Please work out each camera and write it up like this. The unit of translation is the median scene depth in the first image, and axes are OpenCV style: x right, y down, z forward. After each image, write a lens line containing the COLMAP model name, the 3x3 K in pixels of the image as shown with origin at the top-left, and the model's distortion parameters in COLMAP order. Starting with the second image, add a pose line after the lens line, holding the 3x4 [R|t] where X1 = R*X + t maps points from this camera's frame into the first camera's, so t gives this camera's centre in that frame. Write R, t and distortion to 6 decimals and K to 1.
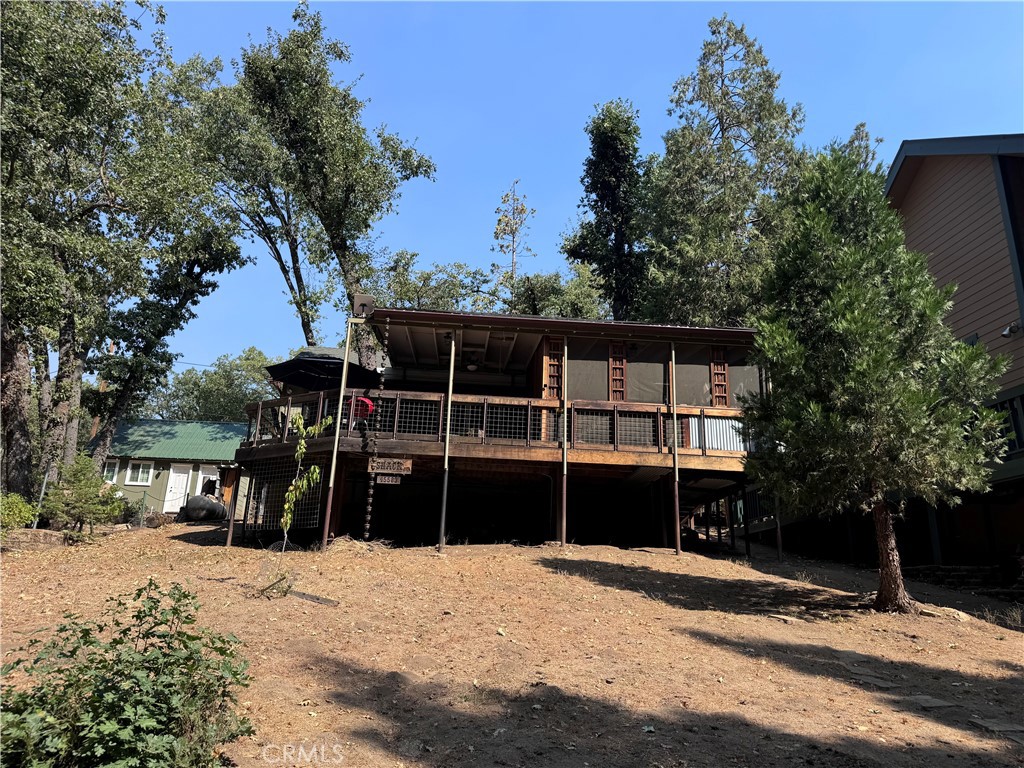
lens RADIAL K [[723.3, 0, 507.2], [0, 723.3, 380.9], [0, 0, 1]] dist [0.044310, -0.050484]
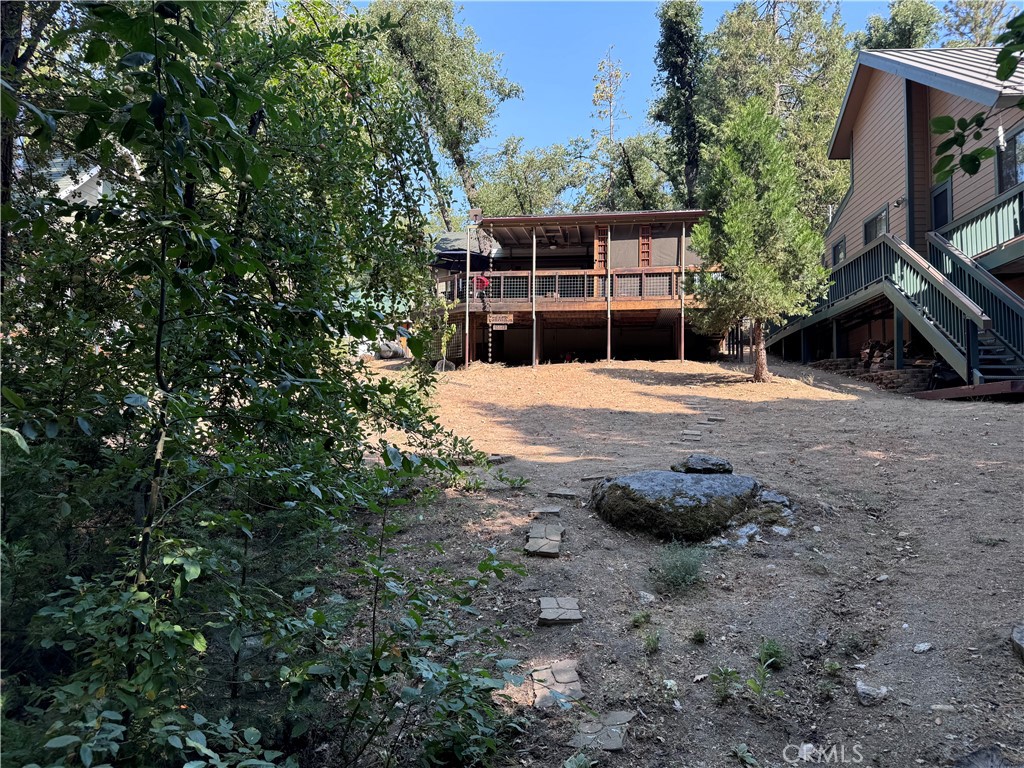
lens RADIAL K [[723.3, 0, 511.8], [0, 723.3, 385.1], [0, 0, 1]] dist [0.044310, -0.050484]
pose [[0.980027, -0.041889, -0.194402, 0.166865], [0.084660, 0.972437, 0.217254, -0.085362], [0.179943, -0.229373, 0.956561, -0.564721]]
